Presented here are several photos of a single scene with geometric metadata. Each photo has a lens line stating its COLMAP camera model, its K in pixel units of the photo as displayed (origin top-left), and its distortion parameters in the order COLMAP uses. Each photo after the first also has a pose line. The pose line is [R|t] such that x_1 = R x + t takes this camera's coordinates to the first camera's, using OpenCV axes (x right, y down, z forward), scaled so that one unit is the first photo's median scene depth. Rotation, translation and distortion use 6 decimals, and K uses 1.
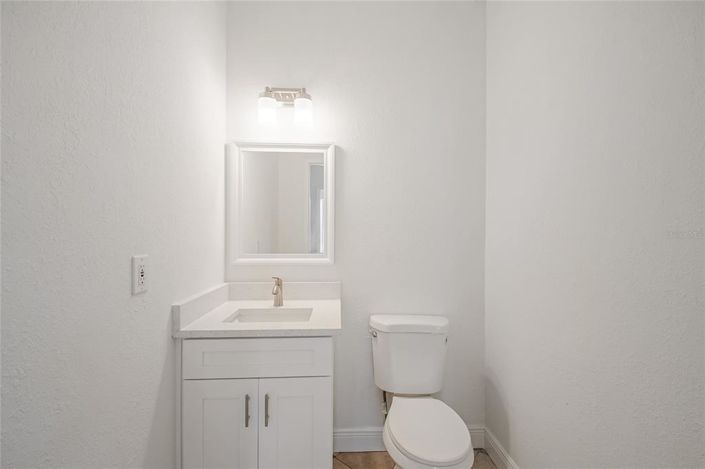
lens RADIAL K [[310.3, 0, 352.9], [0, 310.3, 233.9], [0, 0, 1]] dist [-0.010374, -0.000470]
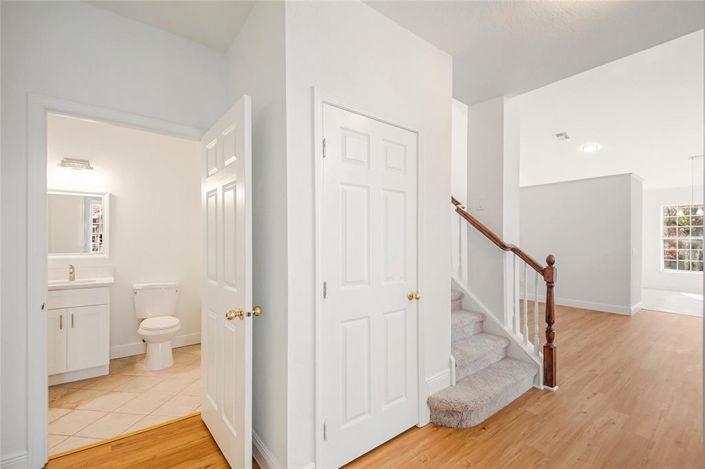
lens RADIAL K [[310.3, 0, 351.2], [0, 310.3, 239.5], [0, 0, 1]] dist [-0.010374, -0.000470]
pose [[0.818232, -0.005595, 0.574861, 0.067810], [0.000574, 0.999960, 0.008917, -0.026297], [-0.574888, -0.006966, 0.818202, -1.422723]]
